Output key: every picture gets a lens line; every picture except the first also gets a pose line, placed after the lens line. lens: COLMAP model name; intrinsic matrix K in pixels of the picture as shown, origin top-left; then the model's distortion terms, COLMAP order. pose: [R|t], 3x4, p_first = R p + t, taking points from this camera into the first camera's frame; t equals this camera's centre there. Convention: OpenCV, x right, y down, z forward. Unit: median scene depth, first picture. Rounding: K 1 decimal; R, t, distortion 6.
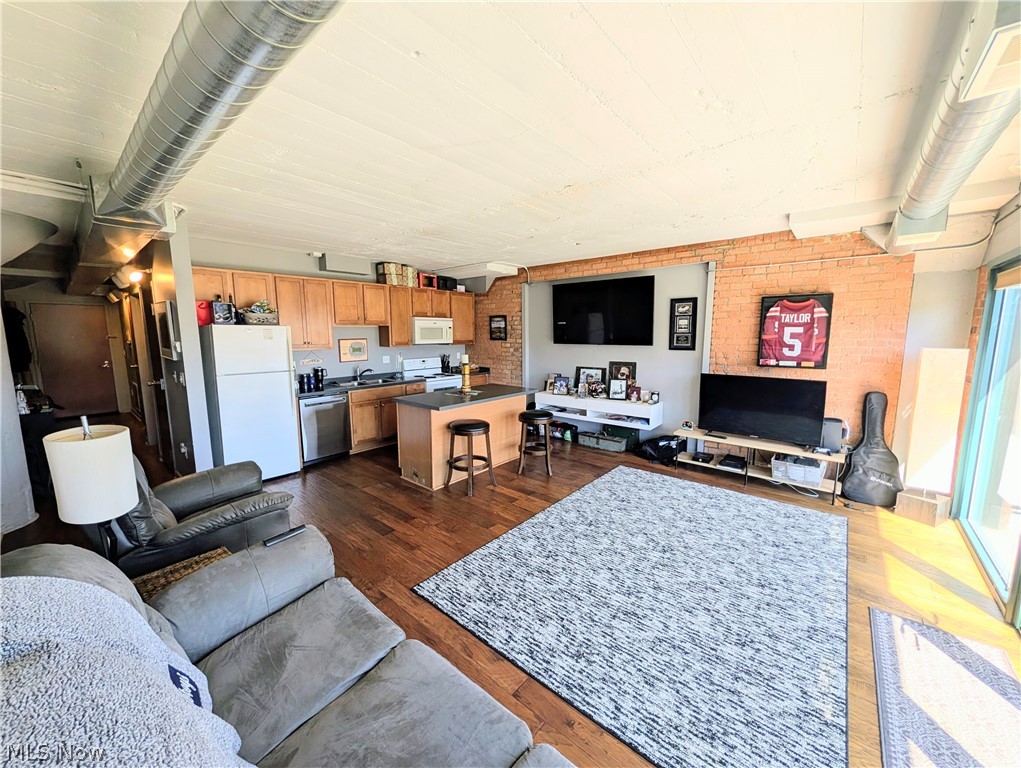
lens RADIAL K [[393.2, 0, 513.4], [0, 393.2, 384.1], [0, 0, 1]] dist [-0.000305, 0.000206]
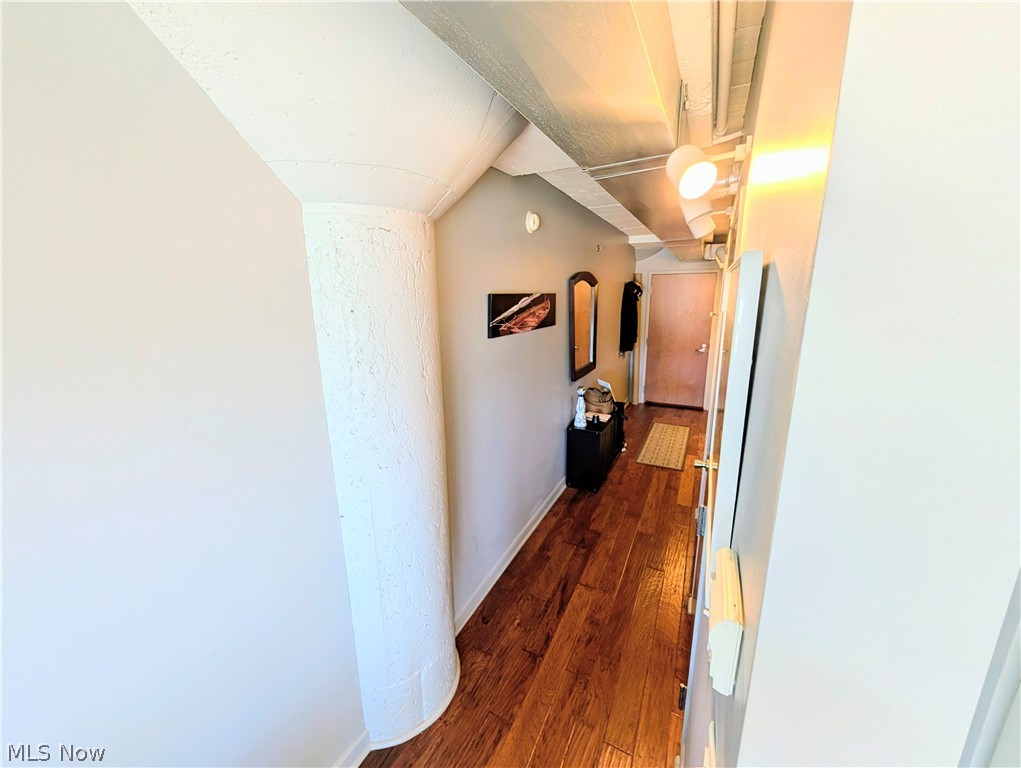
lens RADIAL K [[393.2, 0, 512.3], [0, 393.2, 384.2], [0, 0, 1]] dist [-0.000305, 0.000206]
pose [[0.245083, 0.221744, -0.943803, -0.566889], [-0.124950, 0.972598, 0.196063, -0.138487], [0.961417, 0.069876, 0.266074, 0.661018]]
